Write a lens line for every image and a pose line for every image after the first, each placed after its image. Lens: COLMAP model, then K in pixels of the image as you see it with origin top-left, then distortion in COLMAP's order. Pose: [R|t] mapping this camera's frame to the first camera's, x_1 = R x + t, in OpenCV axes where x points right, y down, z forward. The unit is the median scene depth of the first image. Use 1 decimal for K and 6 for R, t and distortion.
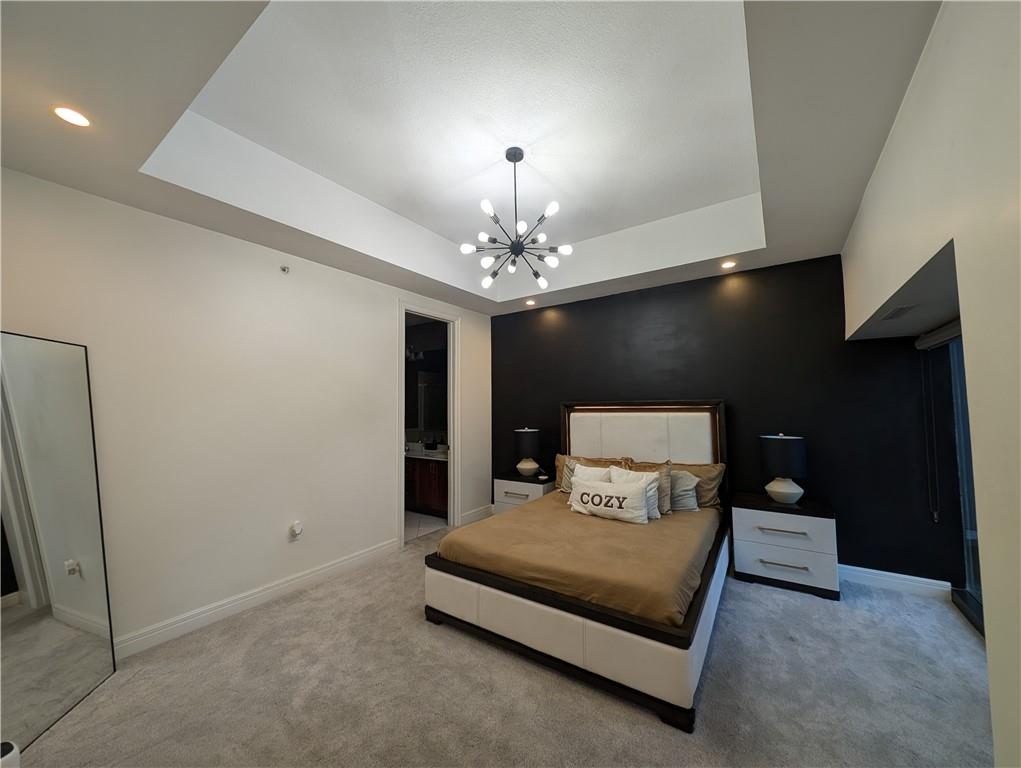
lens RADIAL K [[384.1, 0, 514.5], [0, 384.1, 384.4], [0, 0, 1]] dist [0.007482, -0.002834]
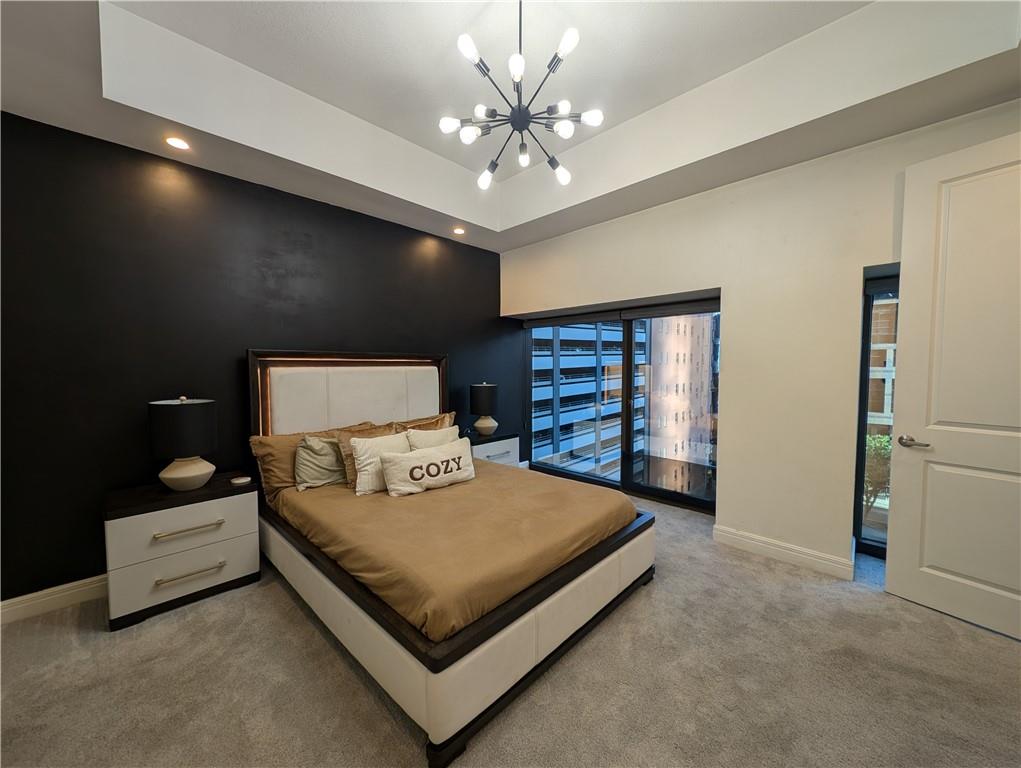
lens RADIAL K [[384.1, 0, 511.2], [0, 384.1, 388.1], [0, 0, 1]] dist [0.007482, -0.002834]
pose [[0.173340, -0.044854, 0.983840, -0.564903], [-0.060410, 0.996597, 0.056079, 0.069778], [-0.983008, -0.069154, 0.170041, 0.713168]]
